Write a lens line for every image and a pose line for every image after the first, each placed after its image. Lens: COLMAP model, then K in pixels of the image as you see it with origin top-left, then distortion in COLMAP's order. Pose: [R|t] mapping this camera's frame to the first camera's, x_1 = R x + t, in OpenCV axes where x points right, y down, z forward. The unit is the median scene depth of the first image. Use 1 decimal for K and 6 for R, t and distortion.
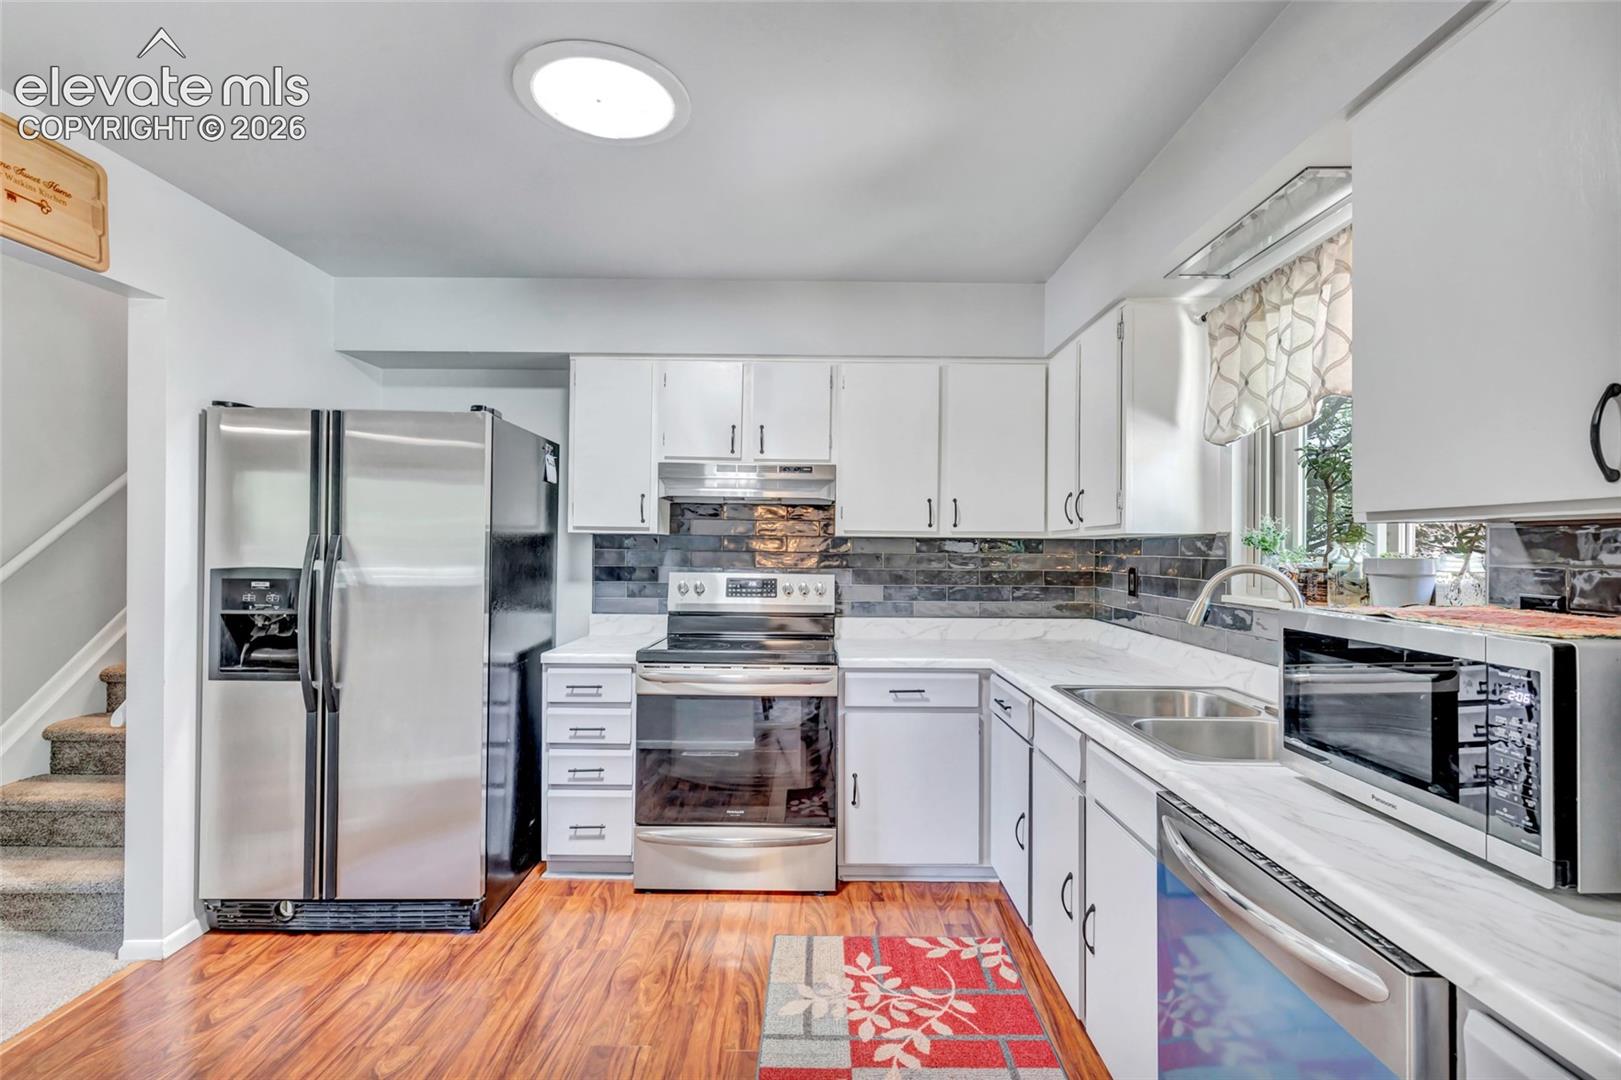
lens RADIAL K [[744.5, 0, 814.1], [0, 744.5, 548.2], [0, 0, 1]] dist [0.011477, 0.000157]
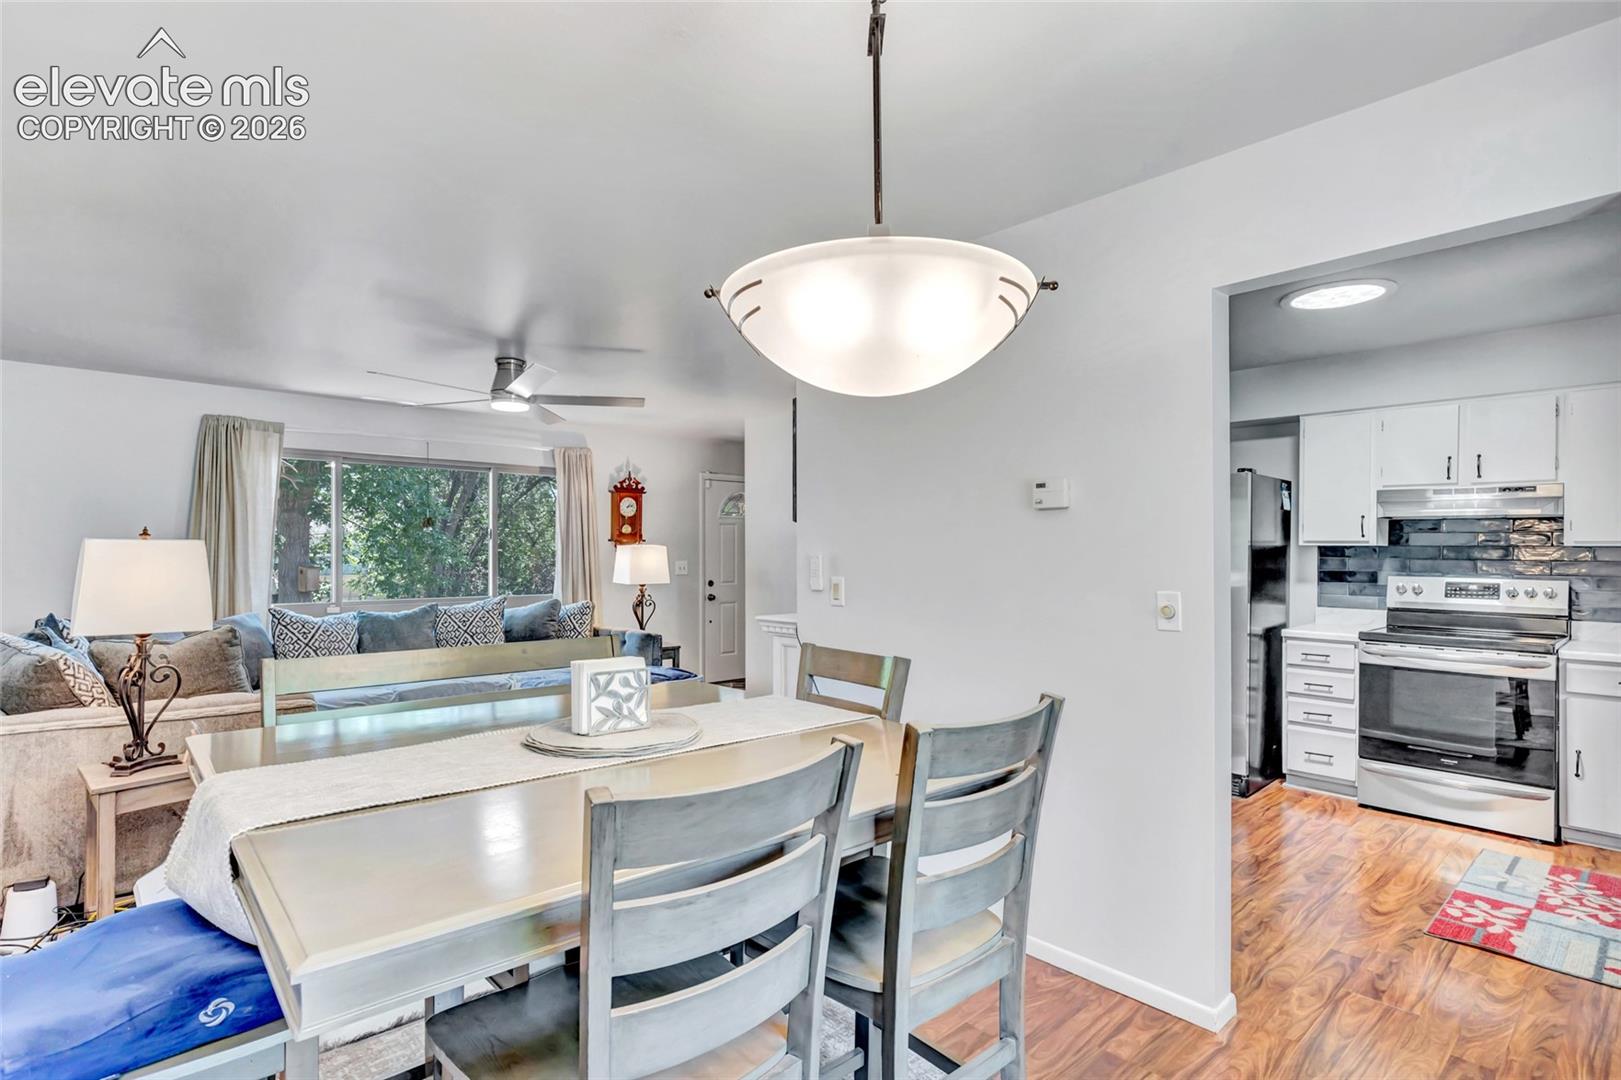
lens RADIAL K [[815.6, 0, 814.2], [0, 815.6, 547.6], [0, 0, 1]] dist [-0.001762, 0.000719]
pose [[0.685183, -0.008105, -0.728326, 0.160600], [0.001473, 0.999951, -0.009742, -0.004033], [0.728369, 0.005602, 0.685162, -0.720714]]
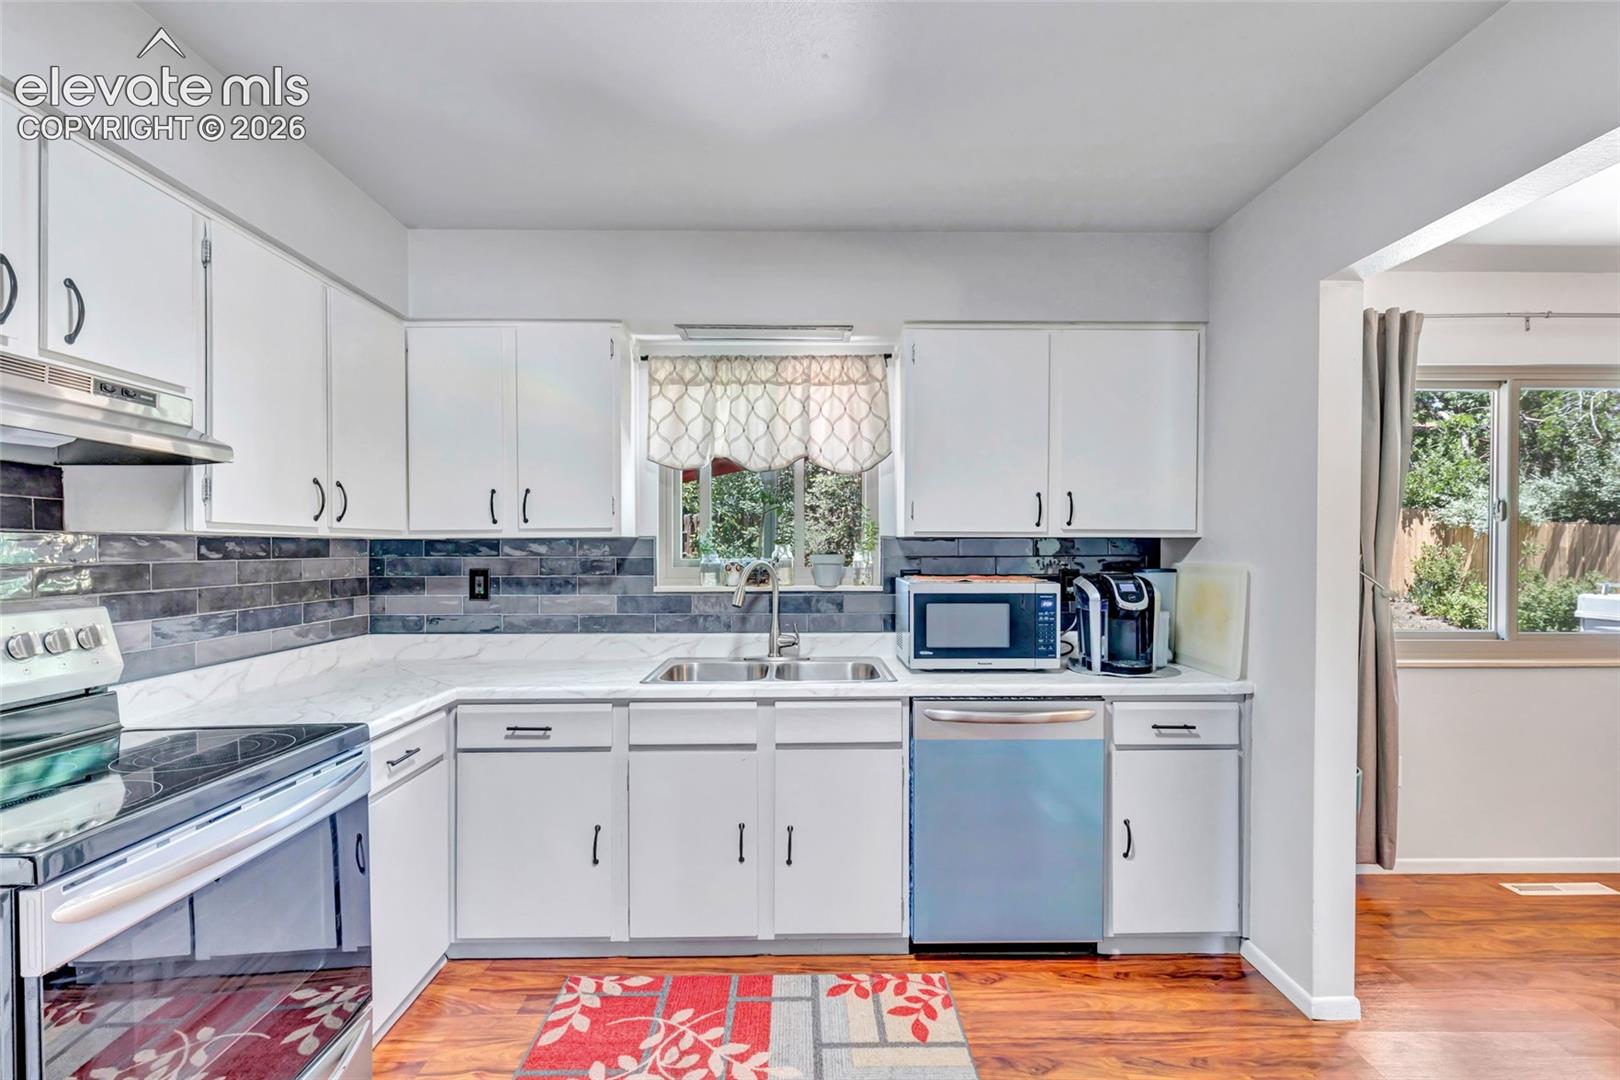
lens RADIAL K [[744.1, 0, 820.5], [0, 744.1, 547.4], [0, 0, 1]] dist [0.011477, 0.000157]
pose [[-0.017739, -0.005434, 0.999828, -0.560739], [0.004190, 0.999976, 0.005509, -0.006166], [-0.999834, 0.004287, -0.017716, 0.595140]]
